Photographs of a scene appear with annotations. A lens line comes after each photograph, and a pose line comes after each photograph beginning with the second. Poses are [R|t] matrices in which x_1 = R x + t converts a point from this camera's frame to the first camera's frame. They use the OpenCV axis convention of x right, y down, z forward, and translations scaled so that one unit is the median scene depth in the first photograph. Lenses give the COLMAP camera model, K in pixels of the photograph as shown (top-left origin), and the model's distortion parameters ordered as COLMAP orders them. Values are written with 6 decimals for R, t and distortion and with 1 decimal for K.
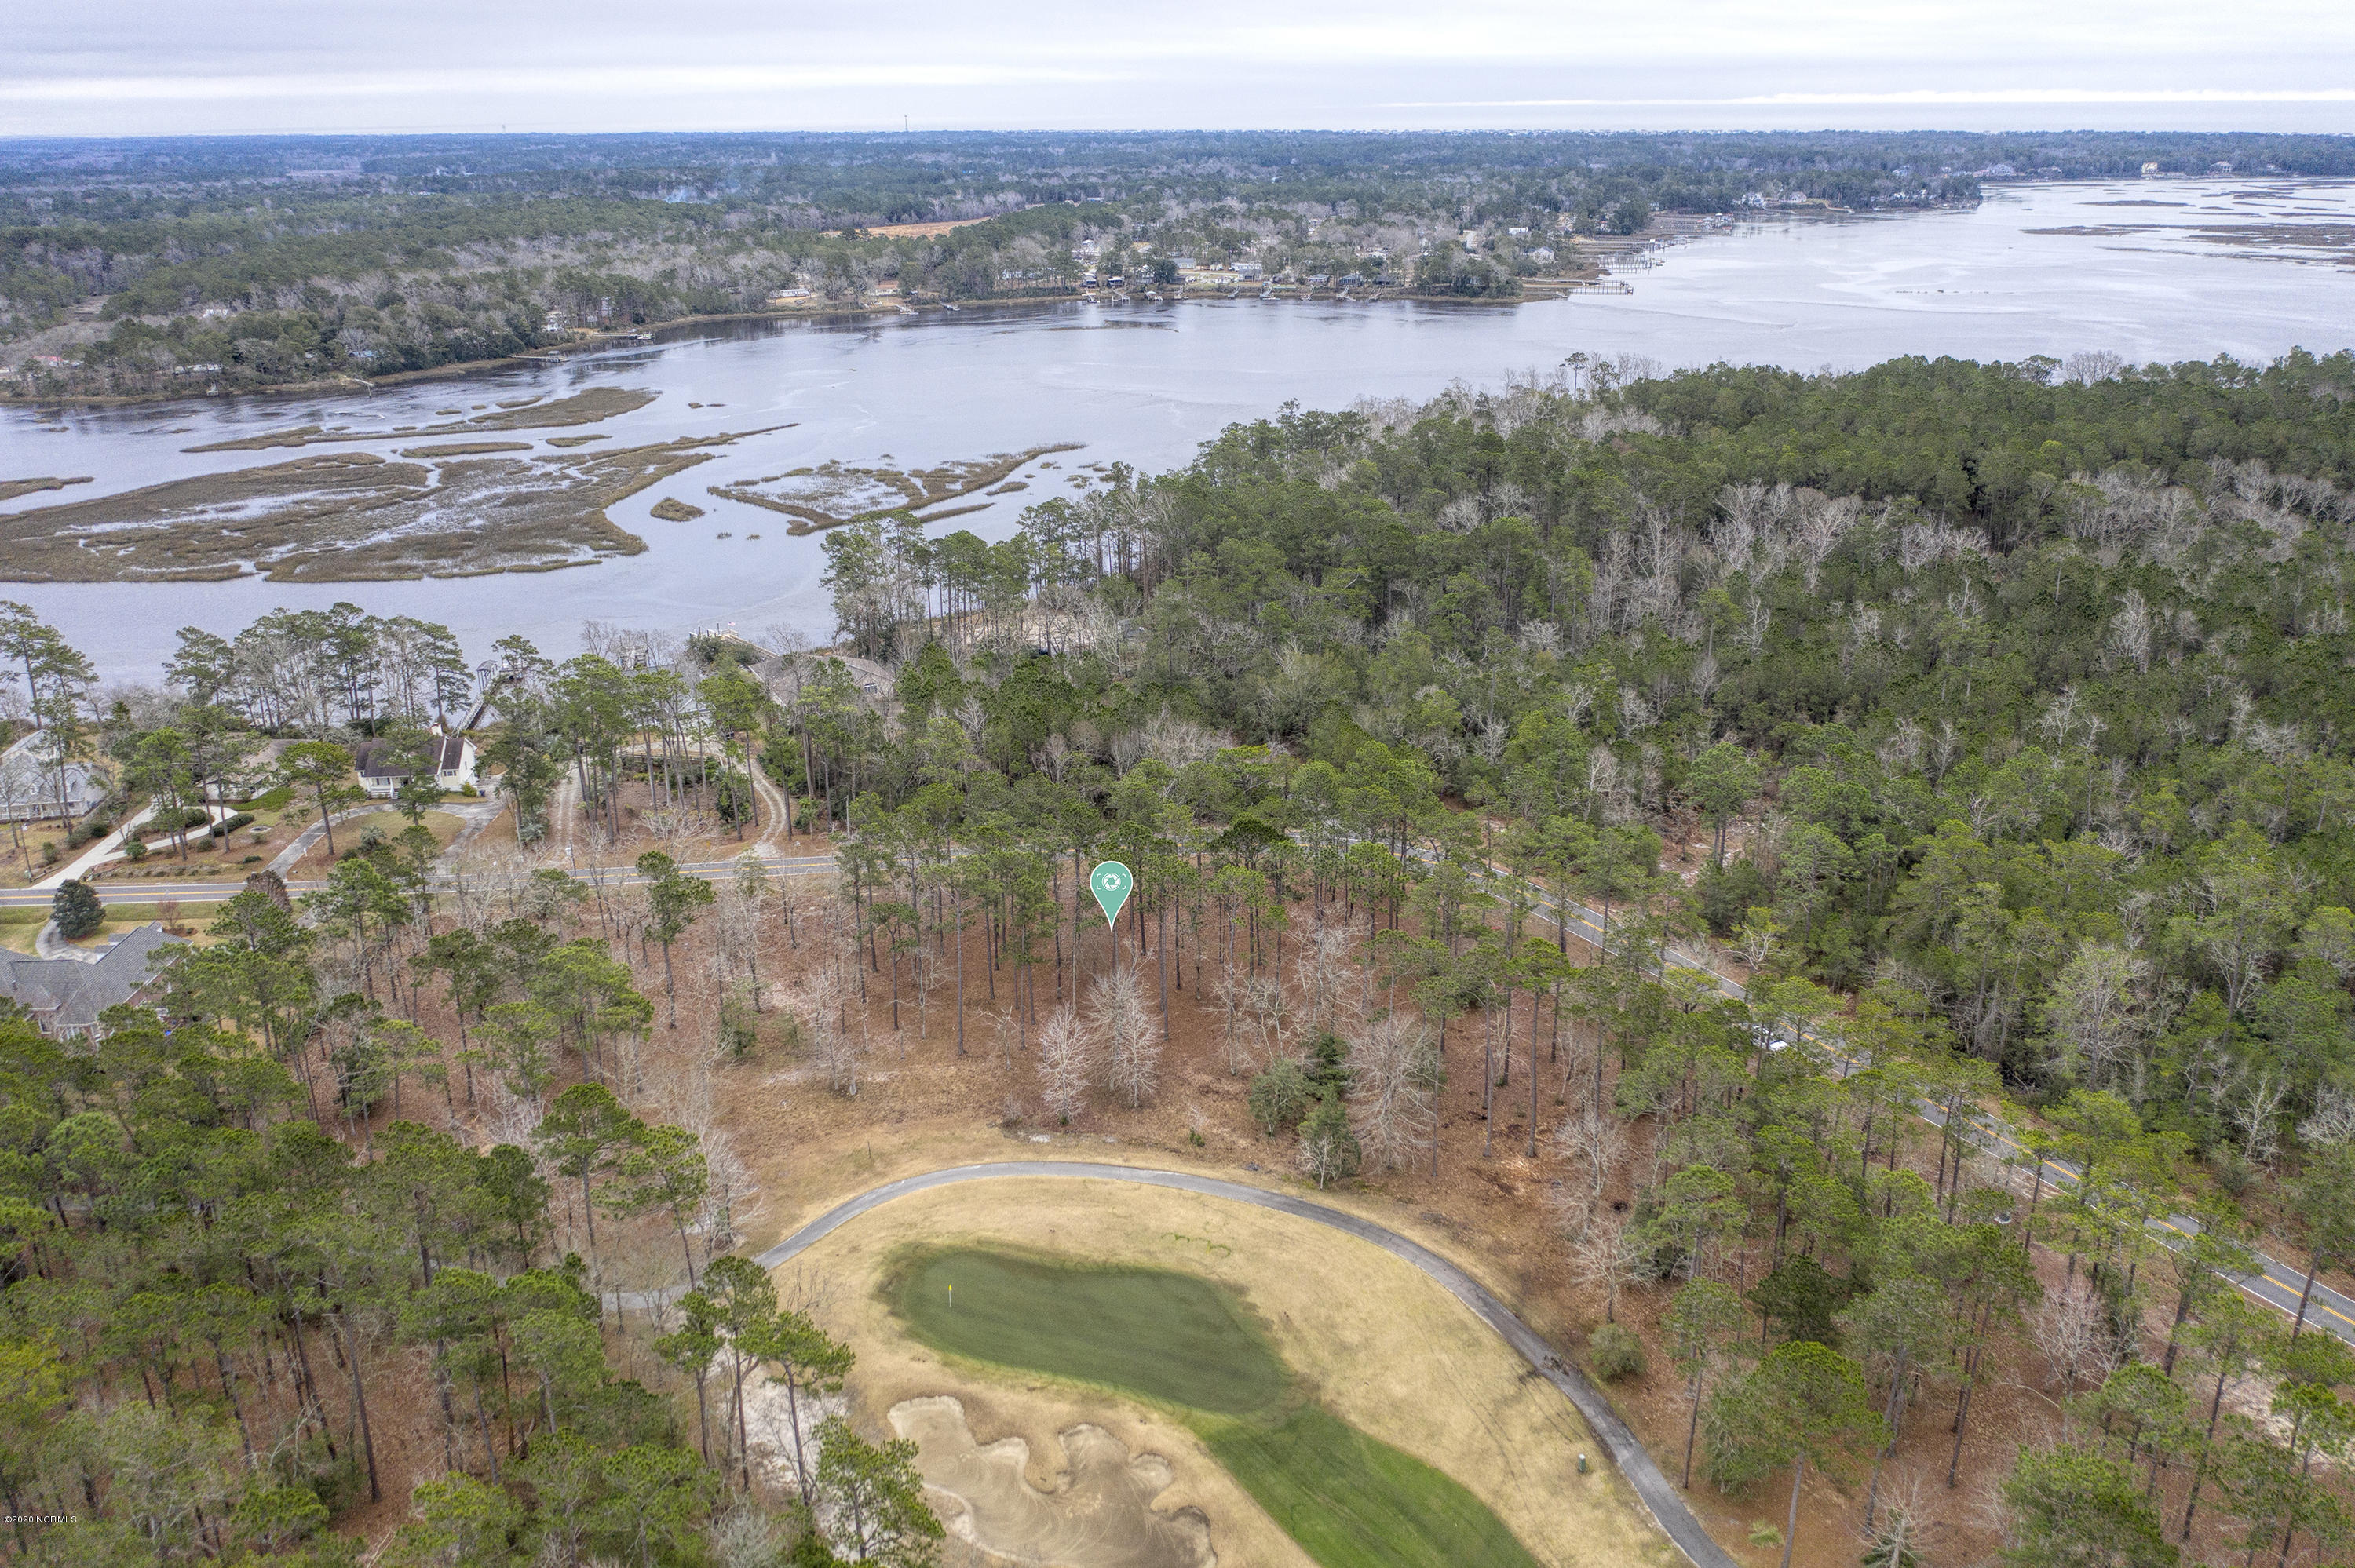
lens RADIAL K [[1871.8, 0, 1181.1], [0, 1871.8, 778.1], [0, 0, 1]] dist [-0.021890, 0.008632]
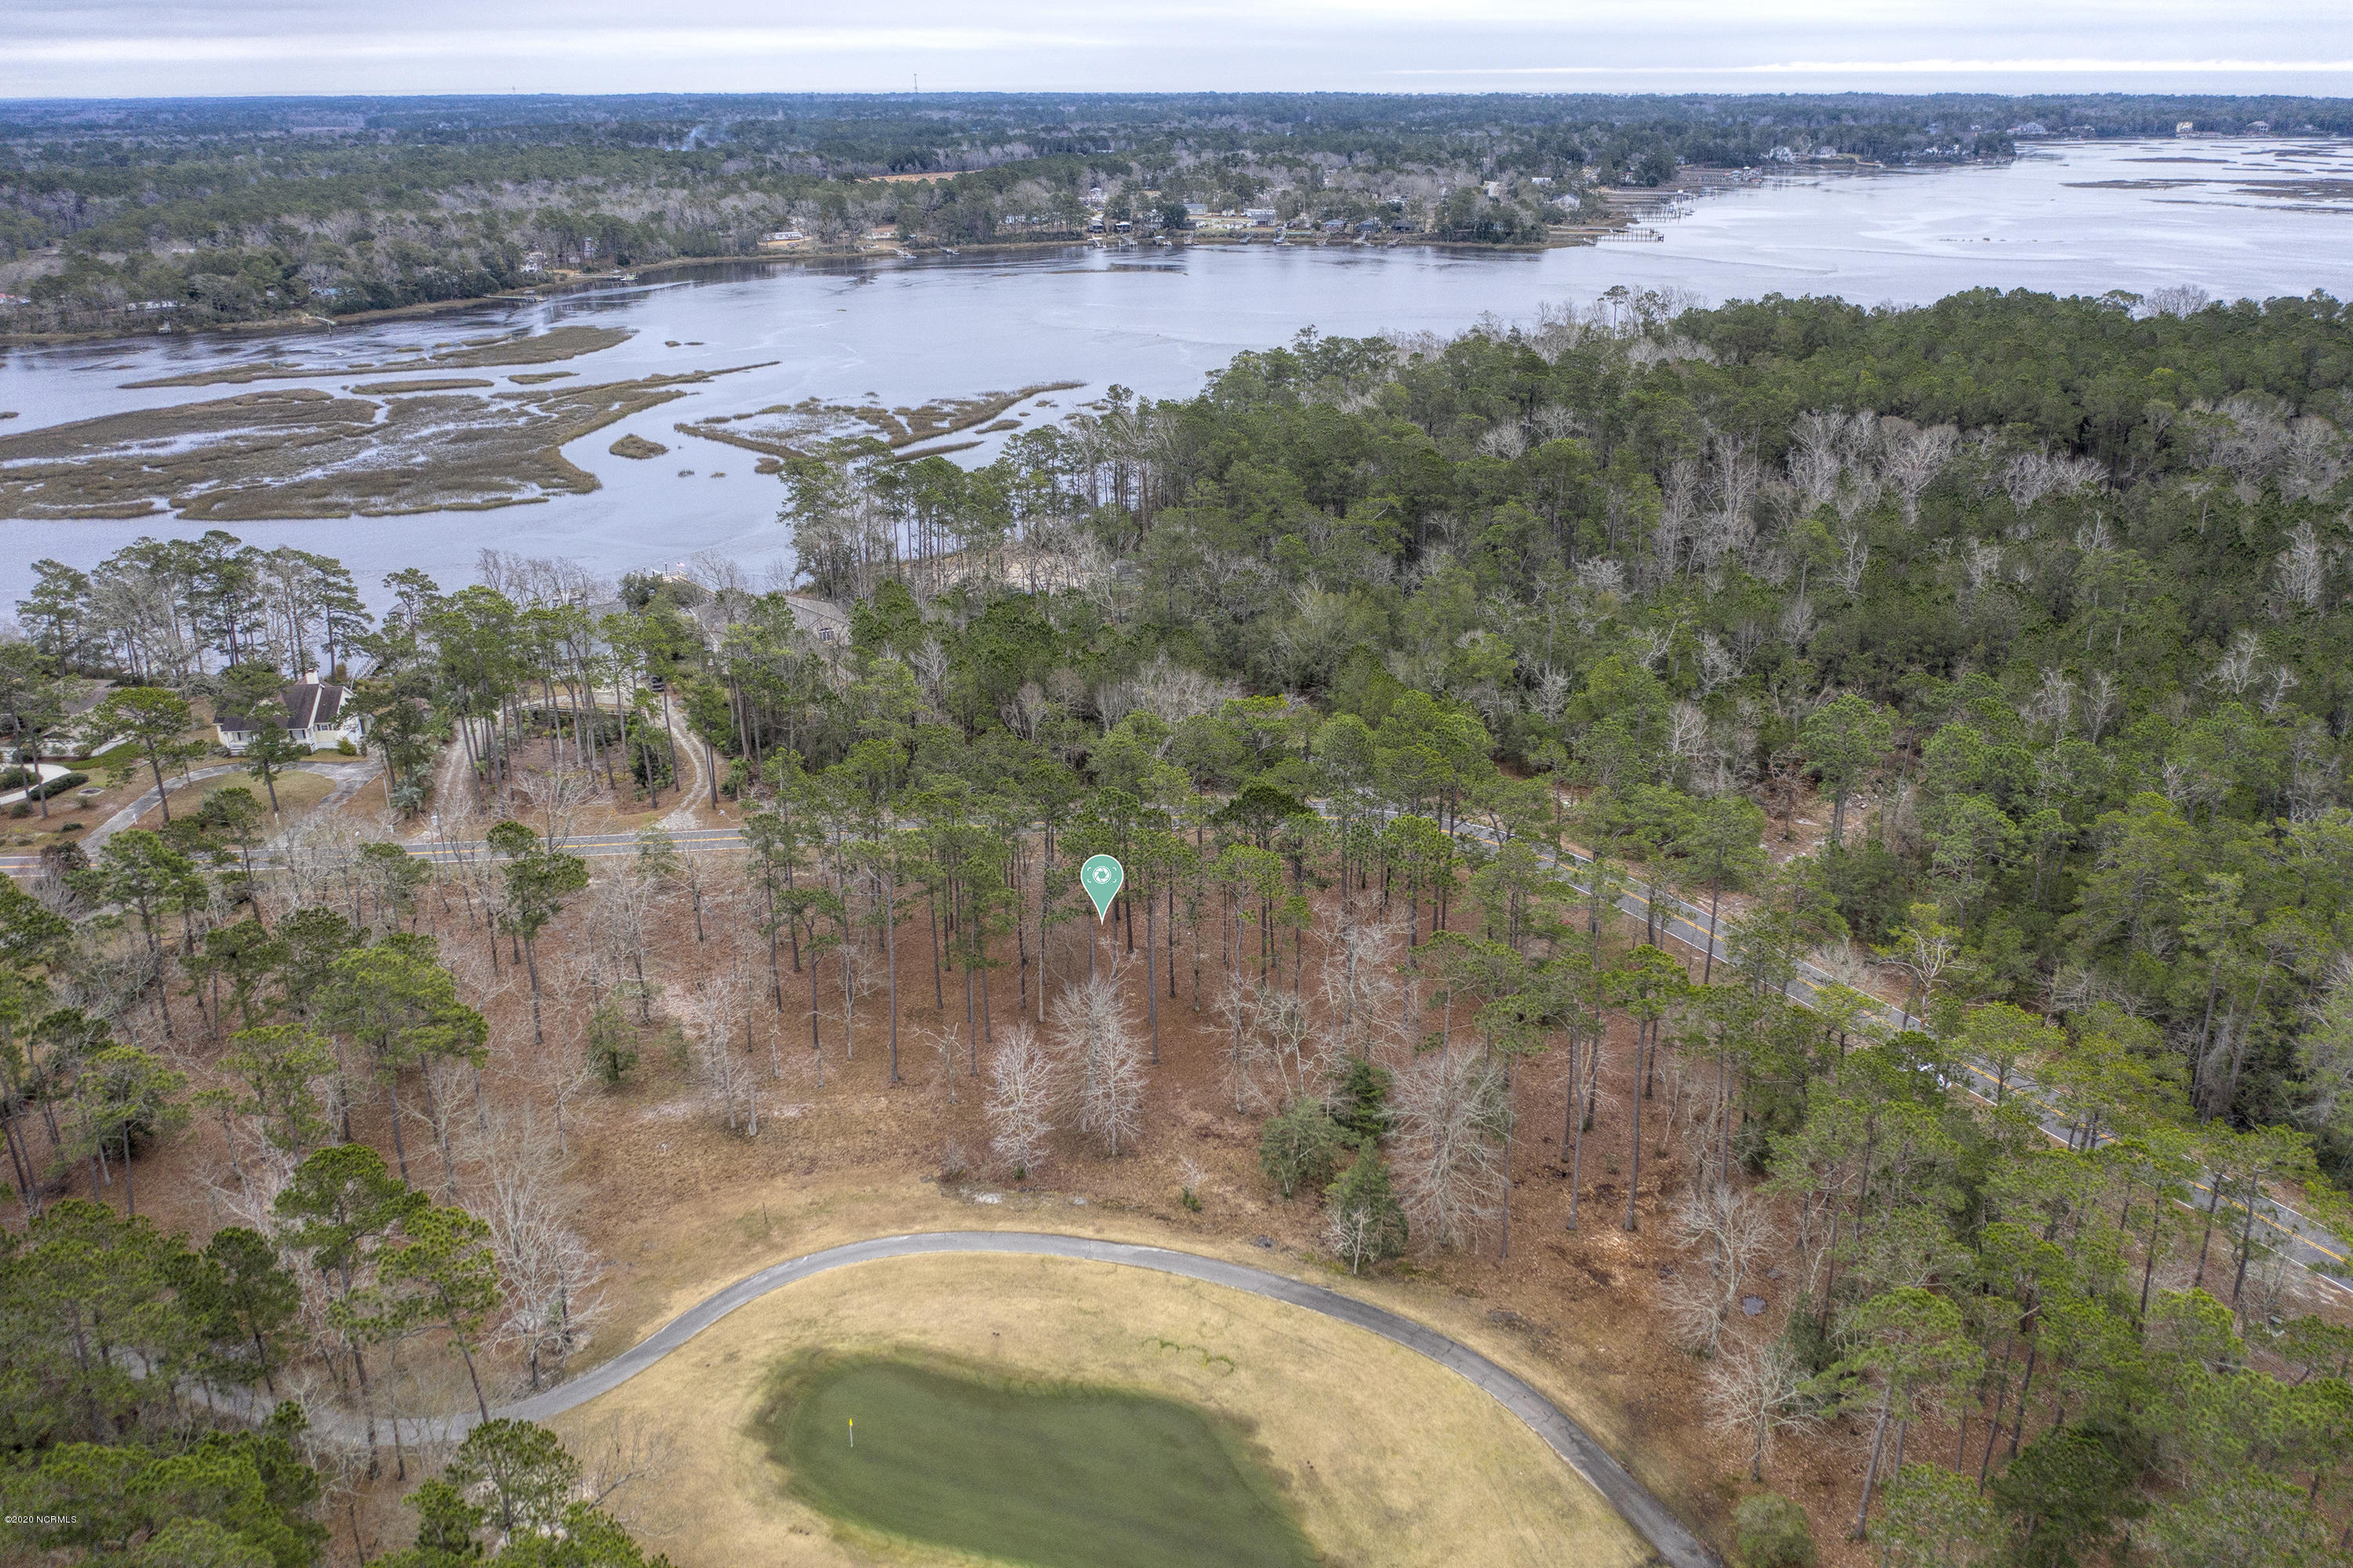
lens RADIAL K [[1870.6, 0, 1180.1], [0, 1870.6, 778.1], [0, 0, 1]] dist [-0.021890, 0.008632]
pose [[0.999968, 0.005898, -0.005457, 0.002482], [-0.005806, 0.999843, 0.016751, 0.002315], [0.005555, -0.016719, 0.999845, 0.085399]]
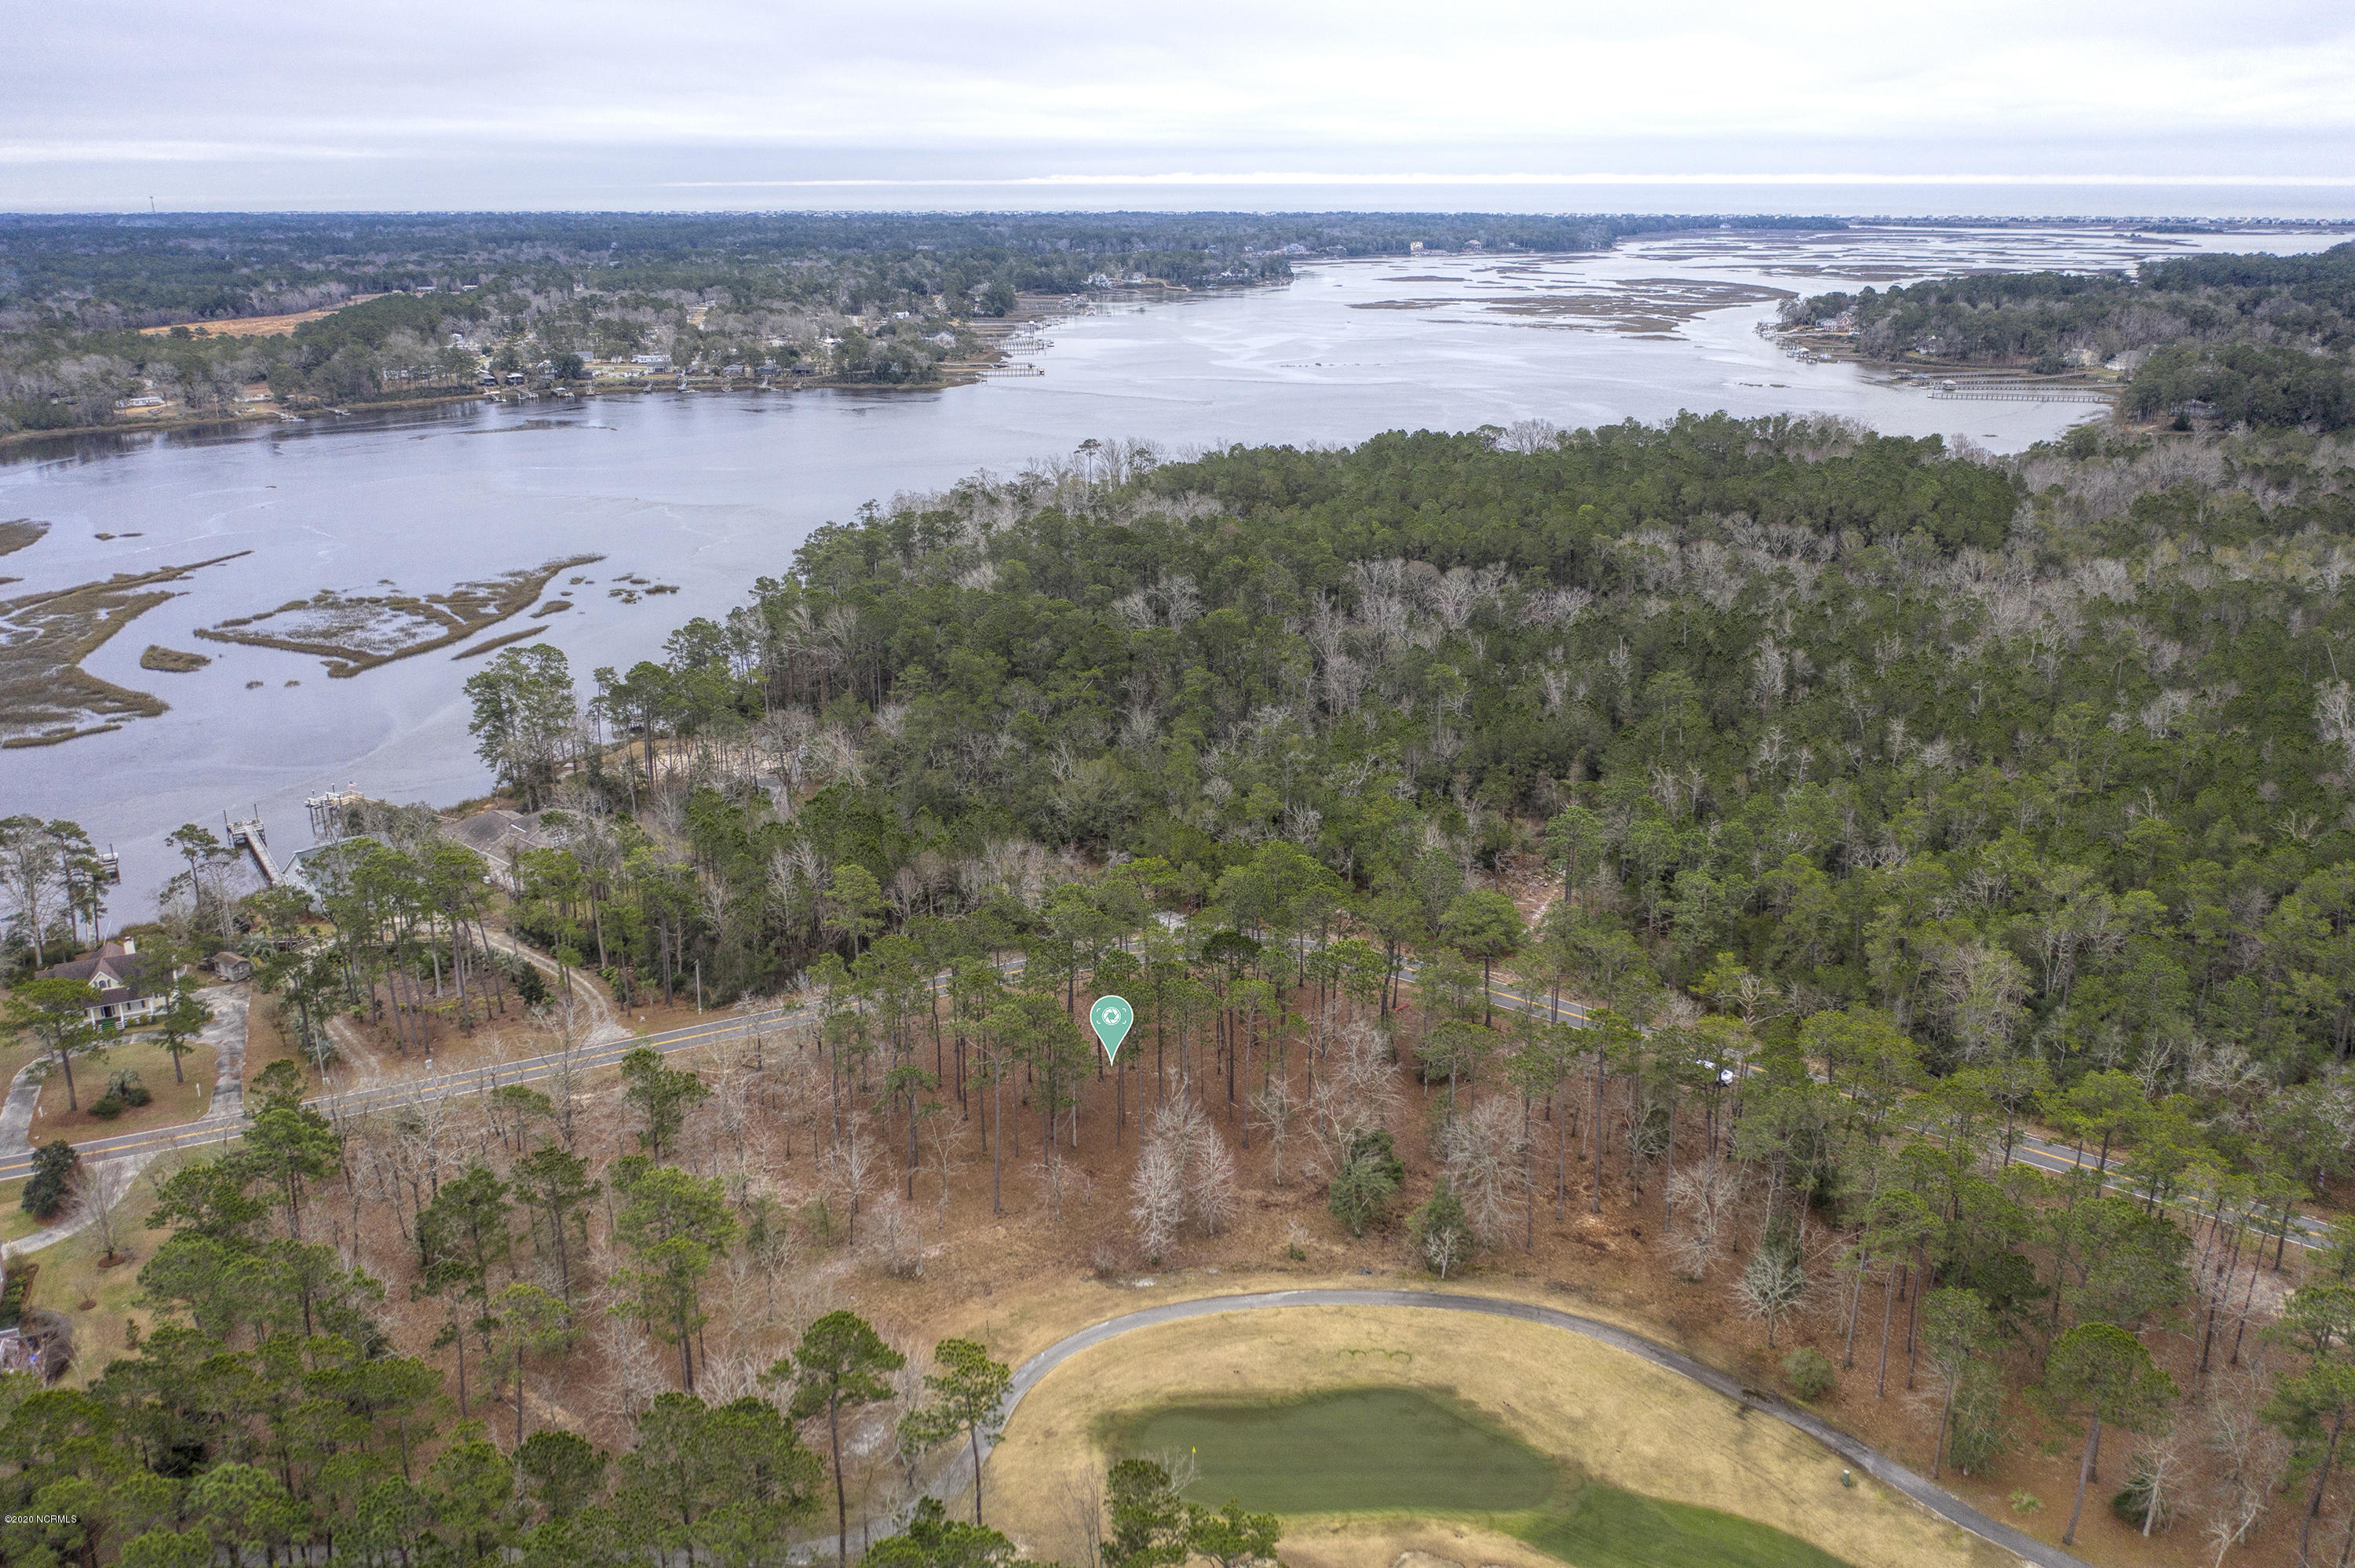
lens RADIAL K [[1871.8, 0, 1181.1], [0, 1871.8, 778.1], [0, 0, 1]] dist [-0.021890, 0.008632]
pose [[0.936197, -0.099428, 0.337120, -0.132170], [0.112450, 0.993470, -0.019272, -0.018297], [-0.333003, 0.055952, 0.941264, 0.019261]]
